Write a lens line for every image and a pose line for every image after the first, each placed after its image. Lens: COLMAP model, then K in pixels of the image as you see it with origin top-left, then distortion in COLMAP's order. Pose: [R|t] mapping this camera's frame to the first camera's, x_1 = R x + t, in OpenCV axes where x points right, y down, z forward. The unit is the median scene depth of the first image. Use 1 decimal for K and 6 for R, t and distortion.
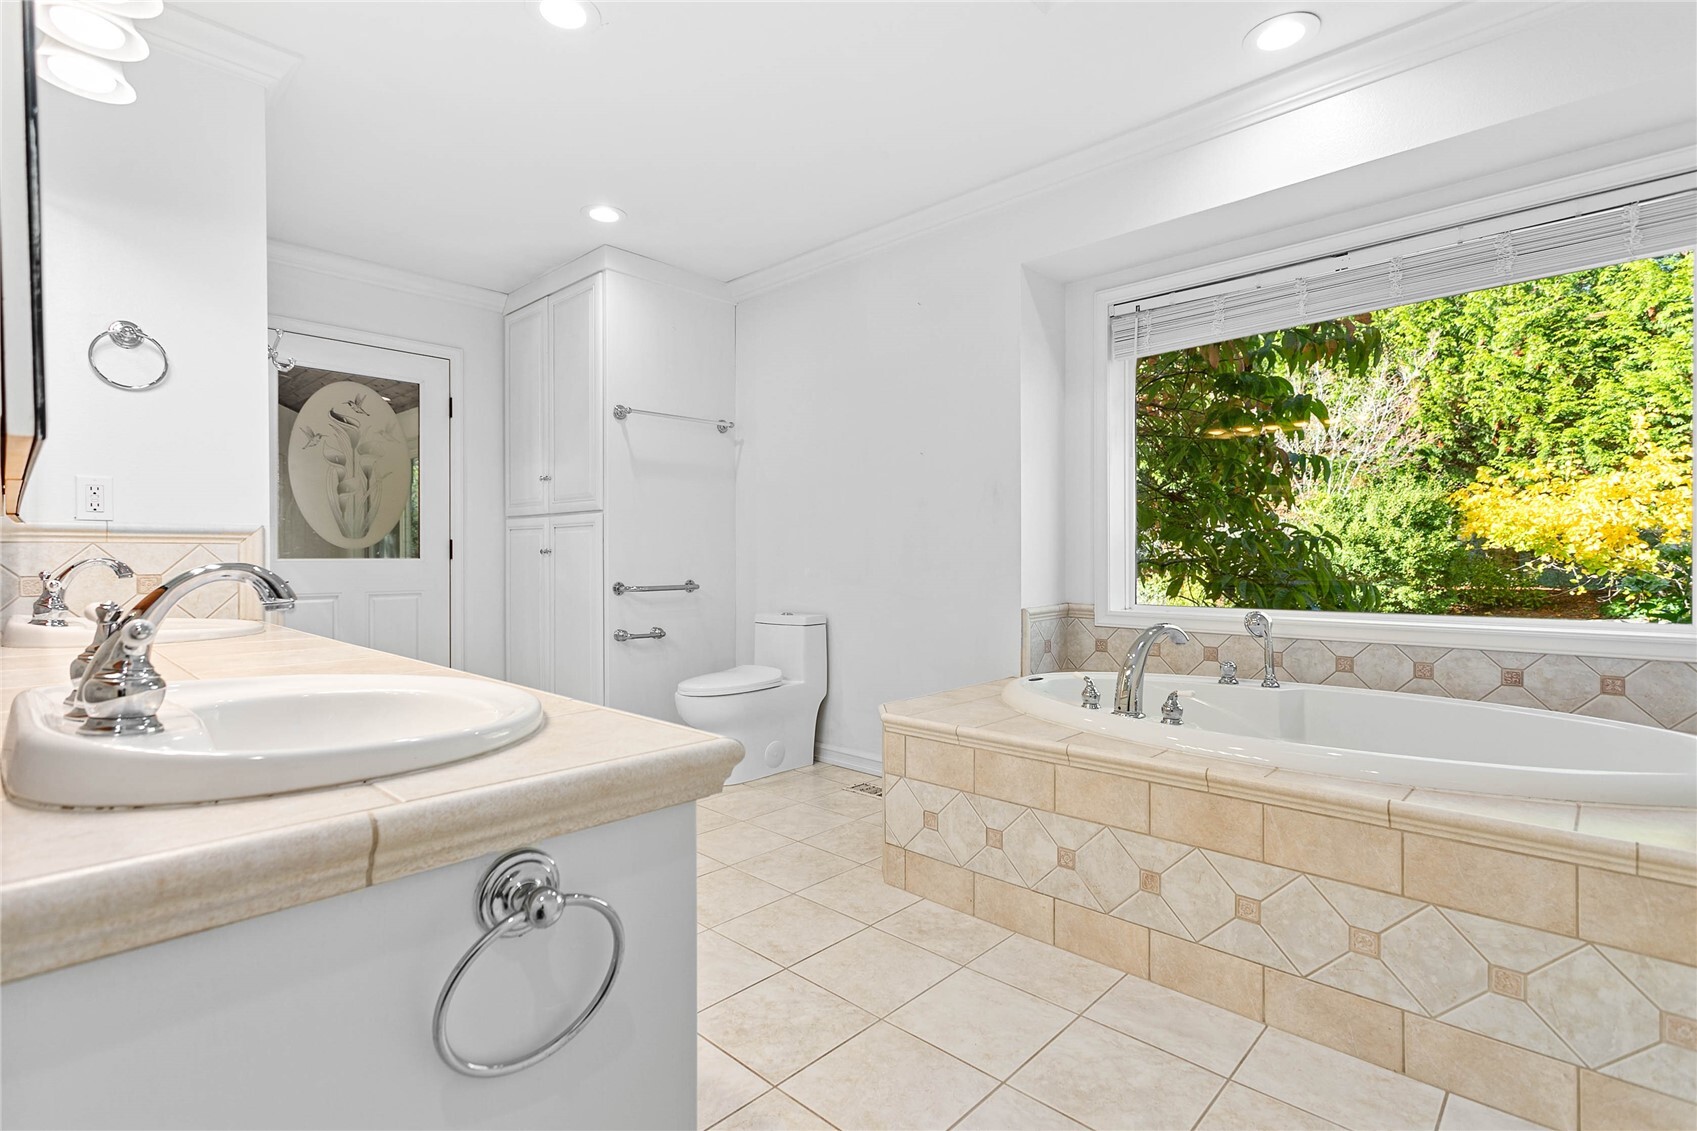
lens RADIAL K [[802.4, 0, 850.4], [0, 802.4, 566.8], [0, 0, 1]] dist [0.000394, 0.001249]
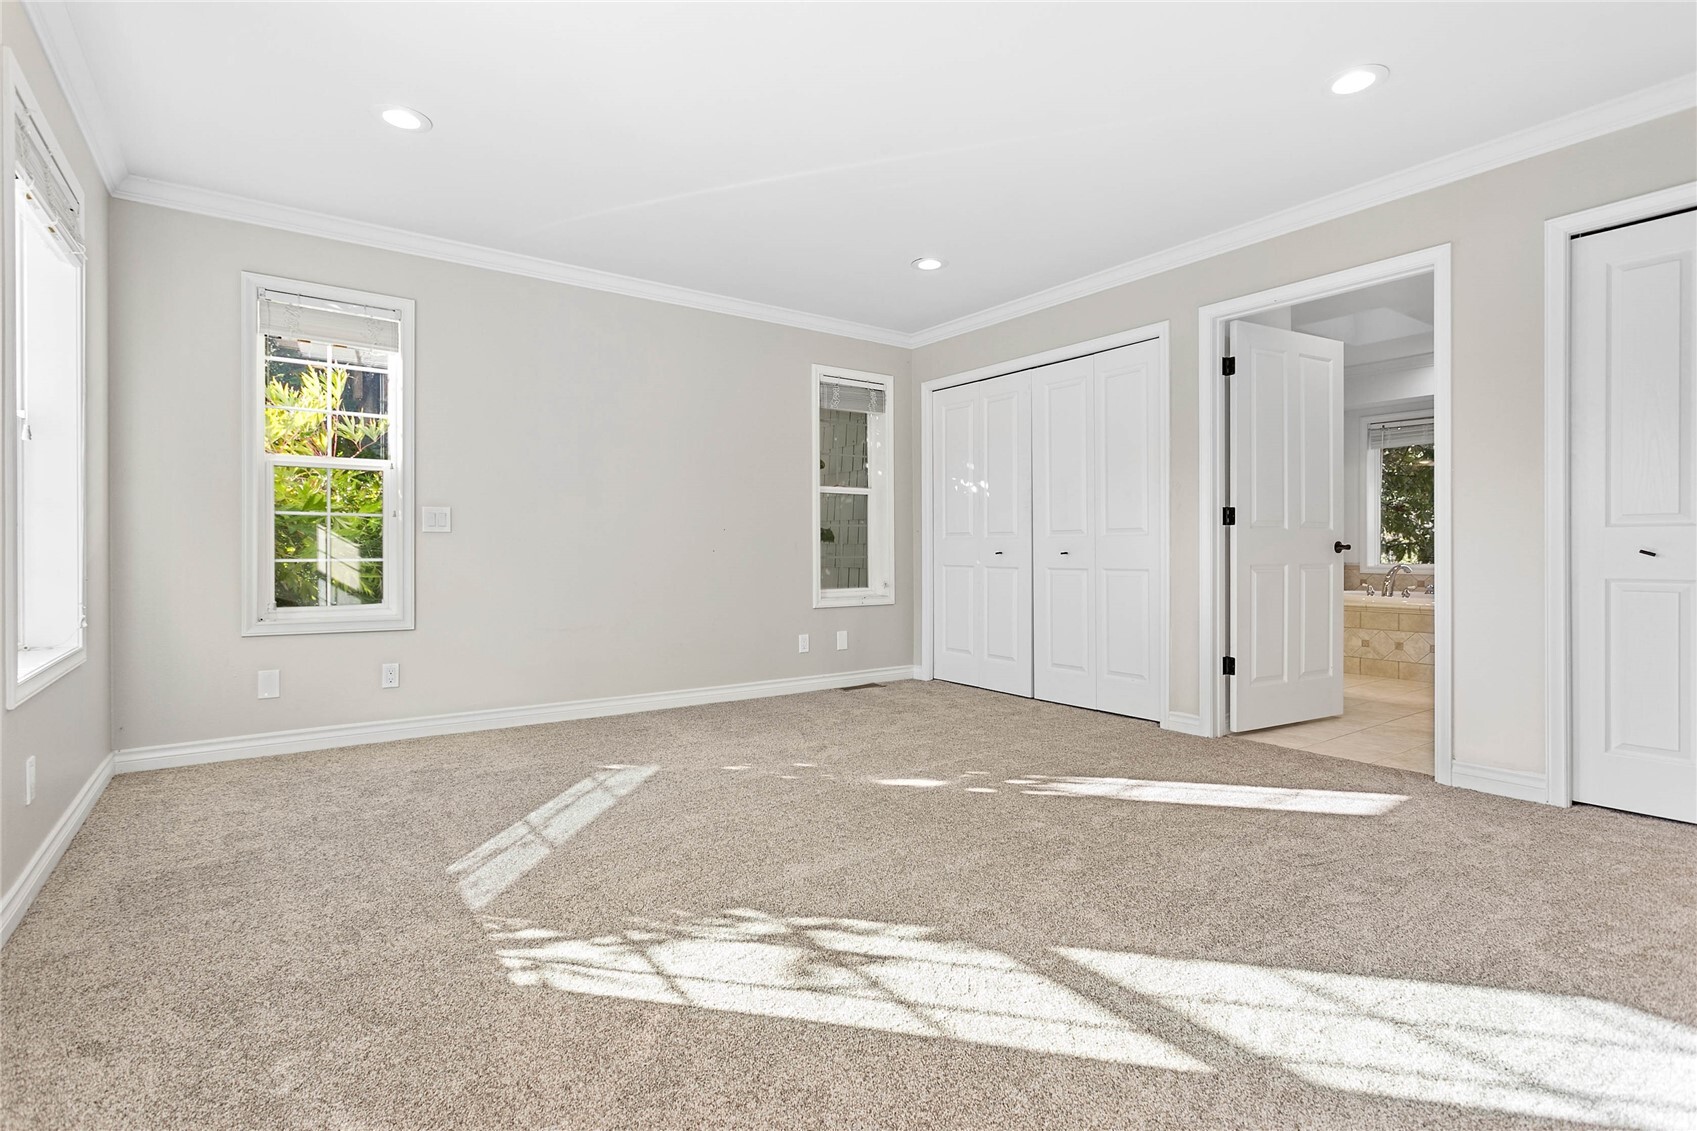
lens RADIAL K [[802.4, 0, 849.2], [0, 802.4, 555.4], [0, 0, 1]] dist [0.000394, 0.001249]
pose [[0.980783, 0.001545, -0.195094, -0.654757], [-0.002420, 0.999988, -0.004243, 0.041701], [0.195085, 0.004634, 0.980775, -1.454143]]
